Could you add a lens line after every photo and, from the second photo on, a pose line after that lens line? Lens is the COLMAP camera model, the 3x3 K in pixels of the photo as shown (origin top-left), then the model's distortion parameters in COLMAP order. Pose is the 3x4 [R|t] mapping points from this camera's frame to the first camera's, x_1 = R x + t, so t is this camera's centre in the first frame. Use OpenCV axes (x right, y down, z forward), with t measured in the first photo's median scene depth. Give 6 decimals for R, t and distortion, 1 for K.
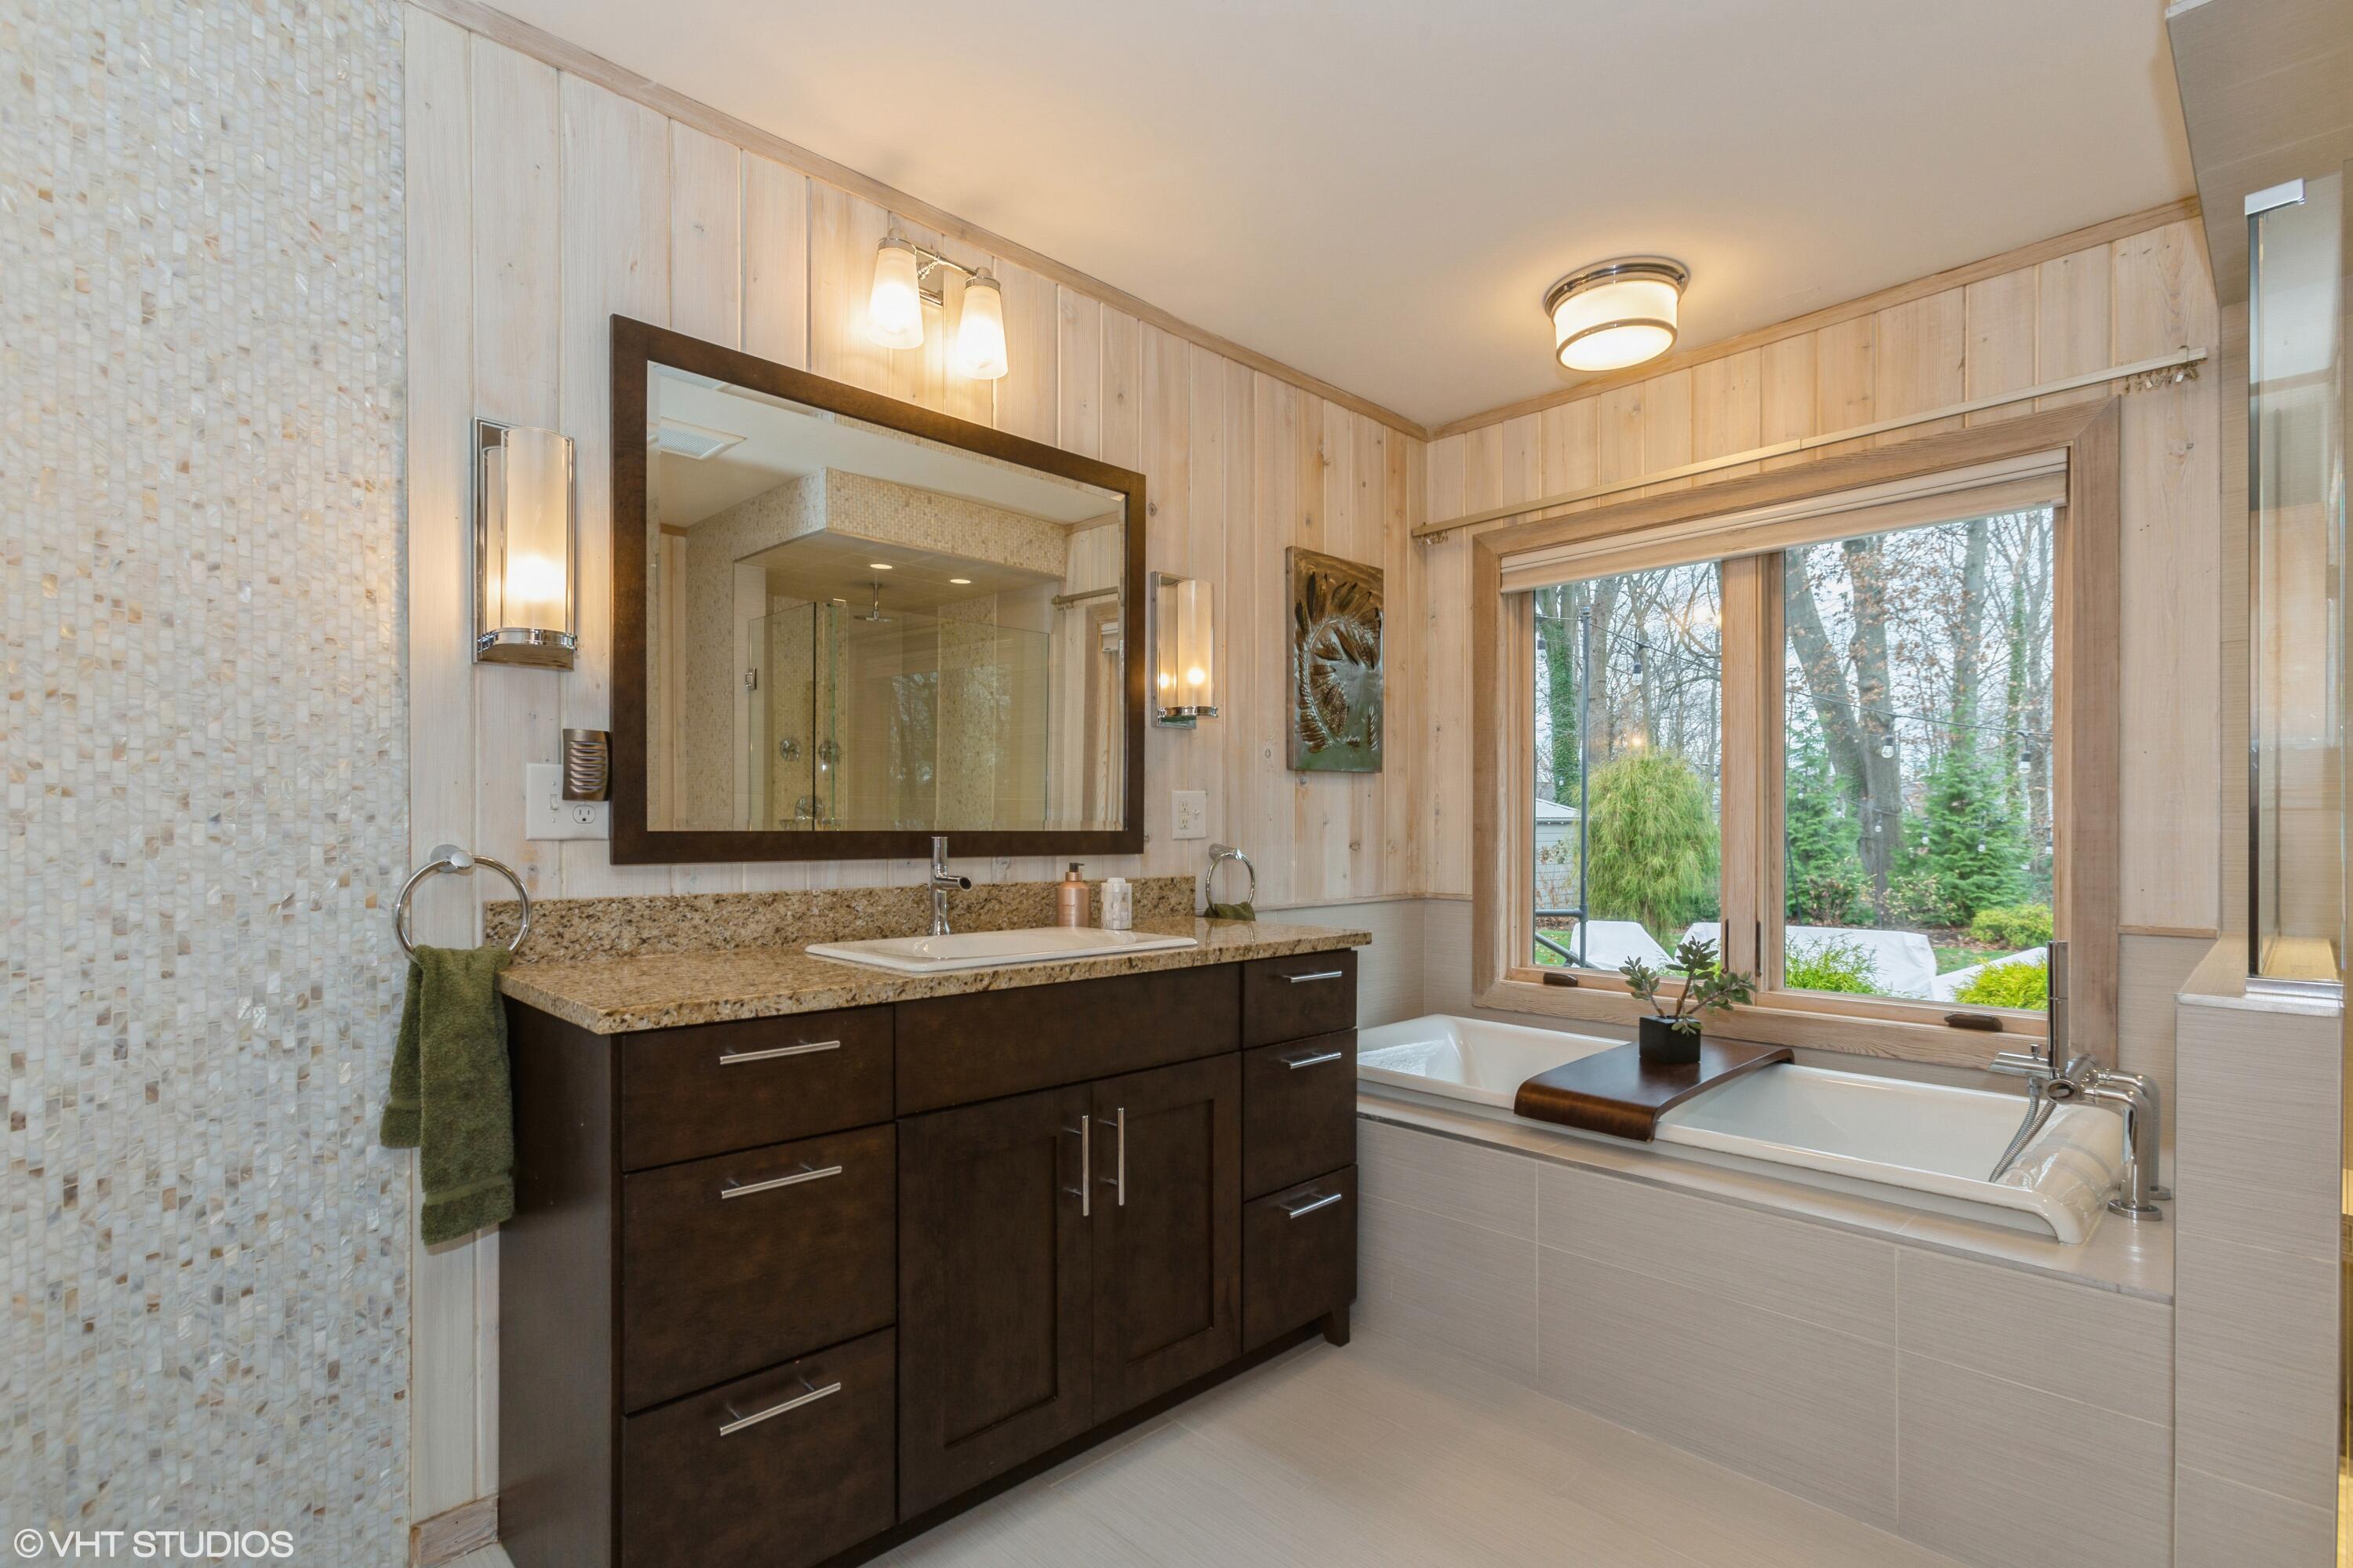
lens RADIAL K [[1060.7, 0, 1101.8], [0, 1060.7, 839.2], [0, 0, 1]] dist [-0.007473, 0.005888]
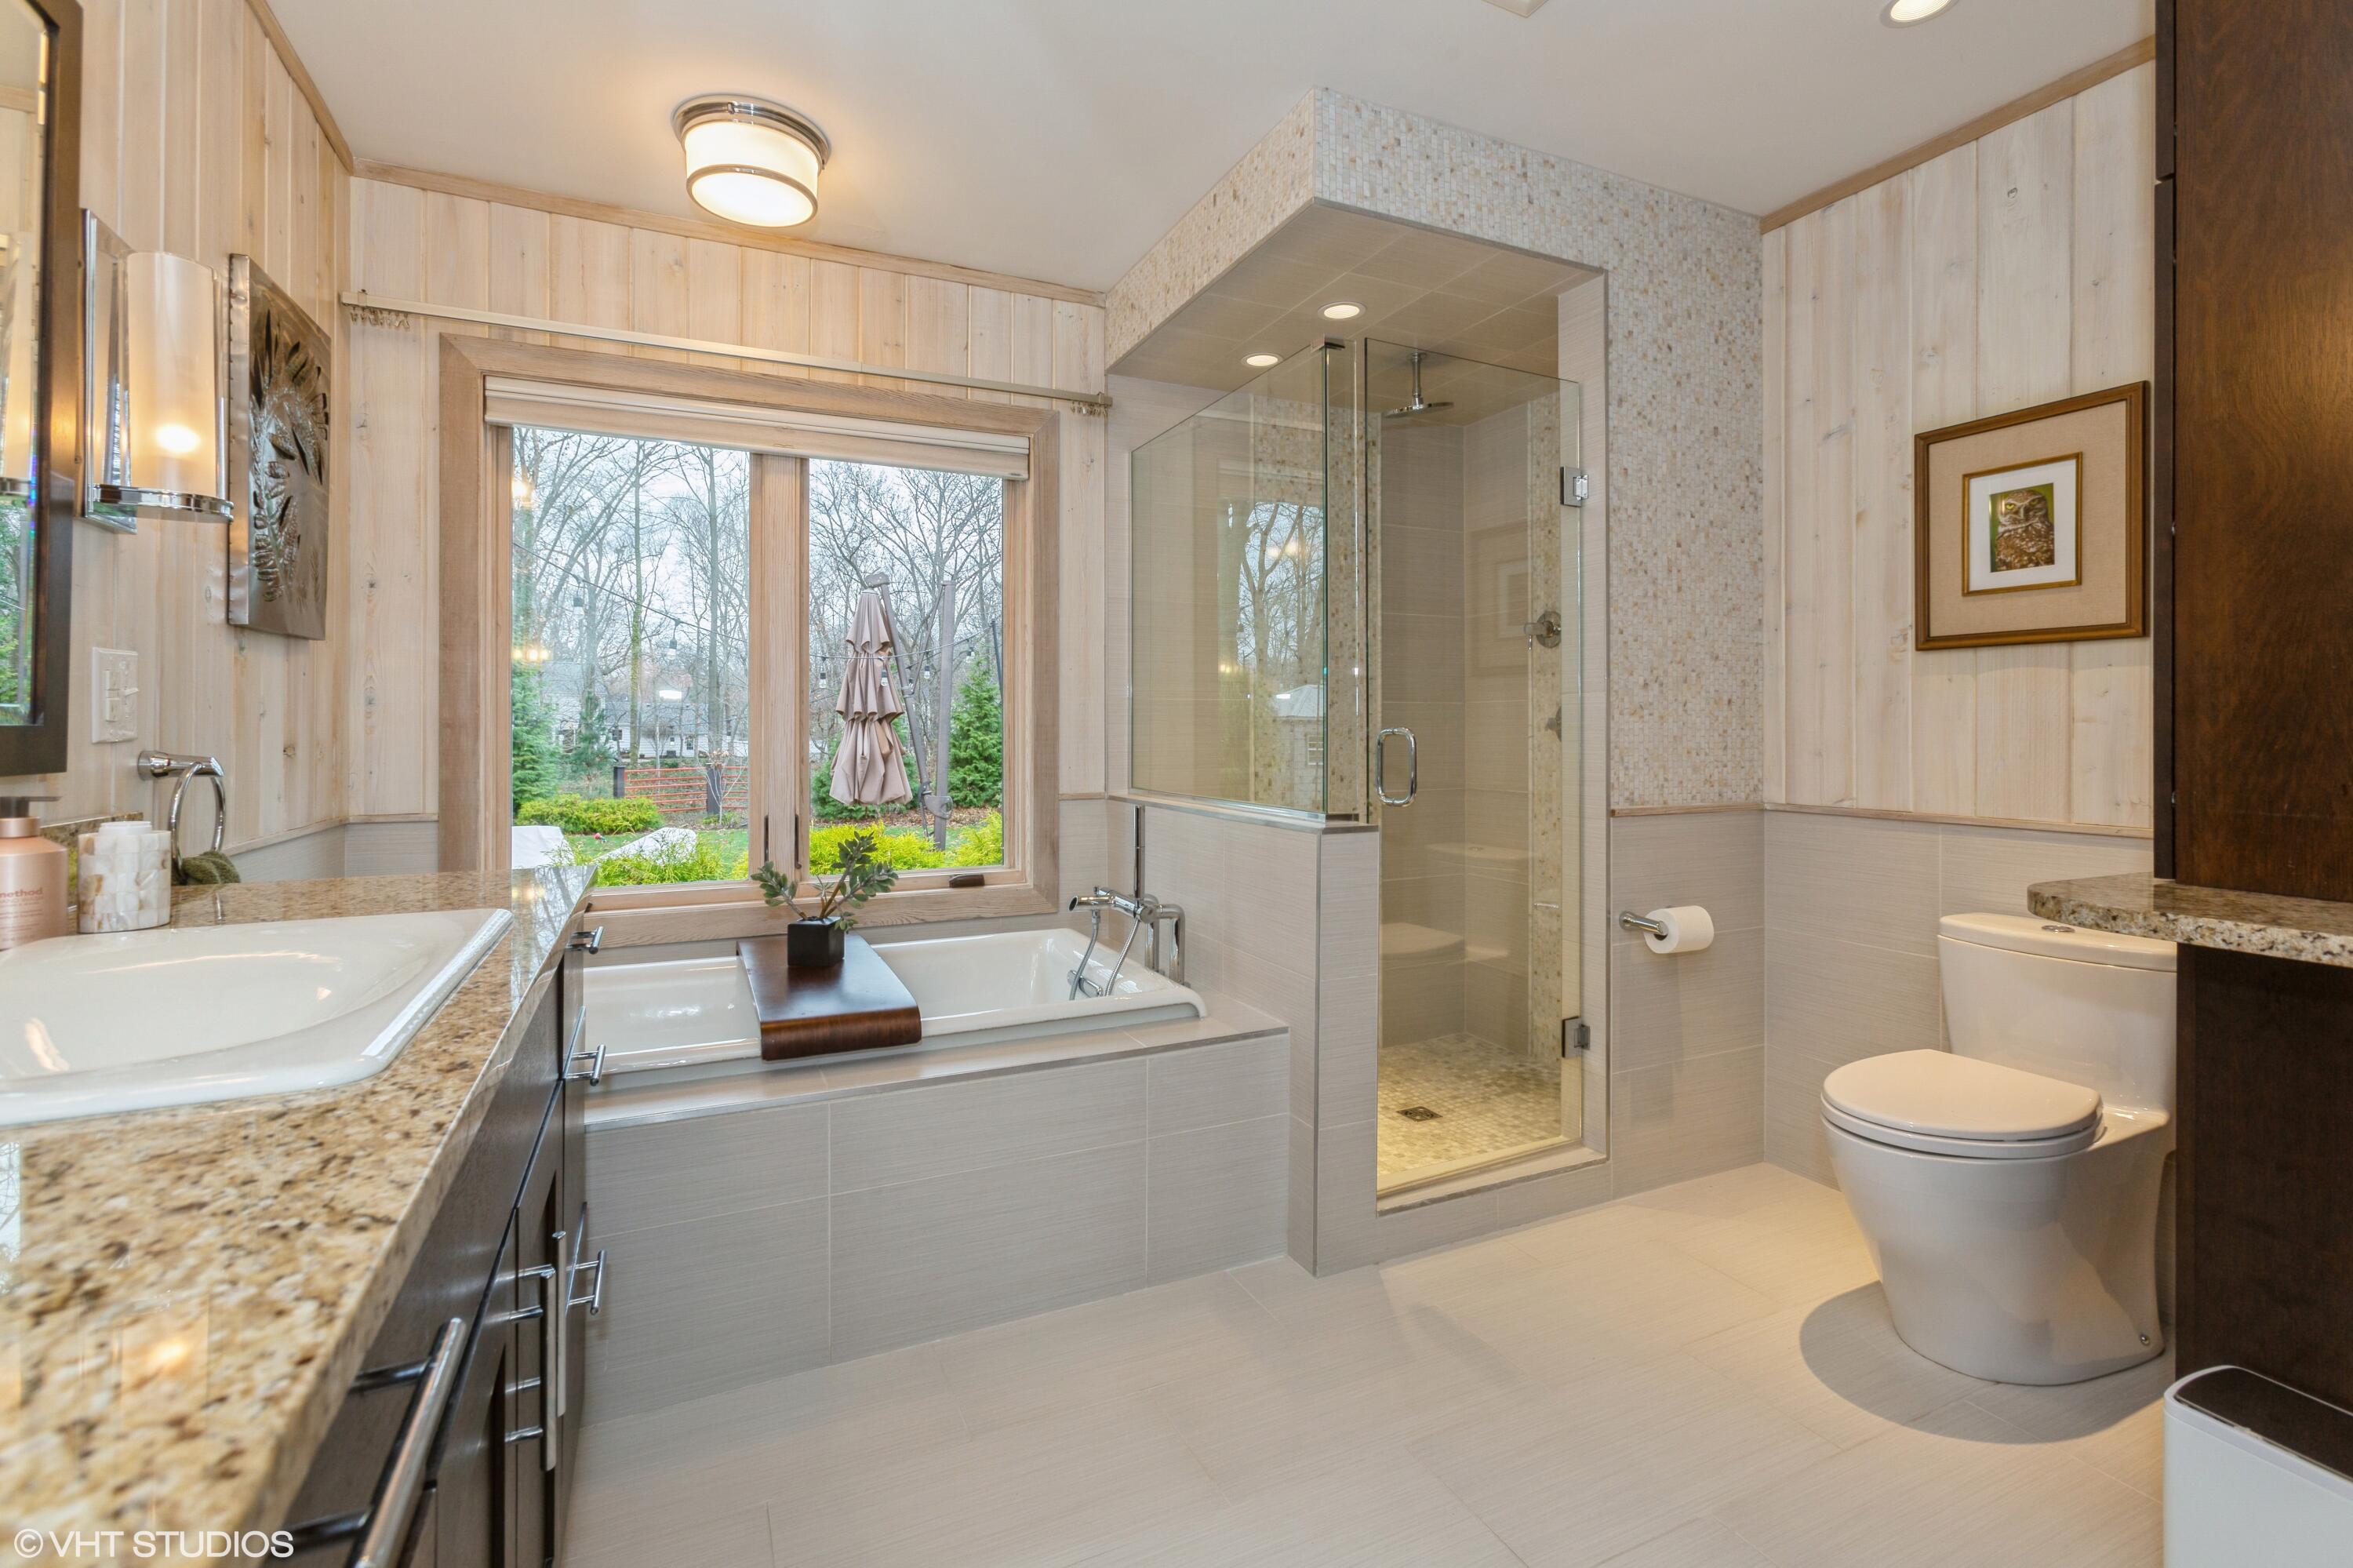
lens RADIAL K [[1060.7, 0, 1273.4], [0, 1060.7, 715.6], [0, 0, 1]] dist [-0.007473, 0.005888]
pose [[0.298229, 0.008459, 0.954457, -0.232676], [0.009590, 0.999884, -0.011858, -0.001816], [-0.954446, 0.012690, 0.298113, 0.273568]]
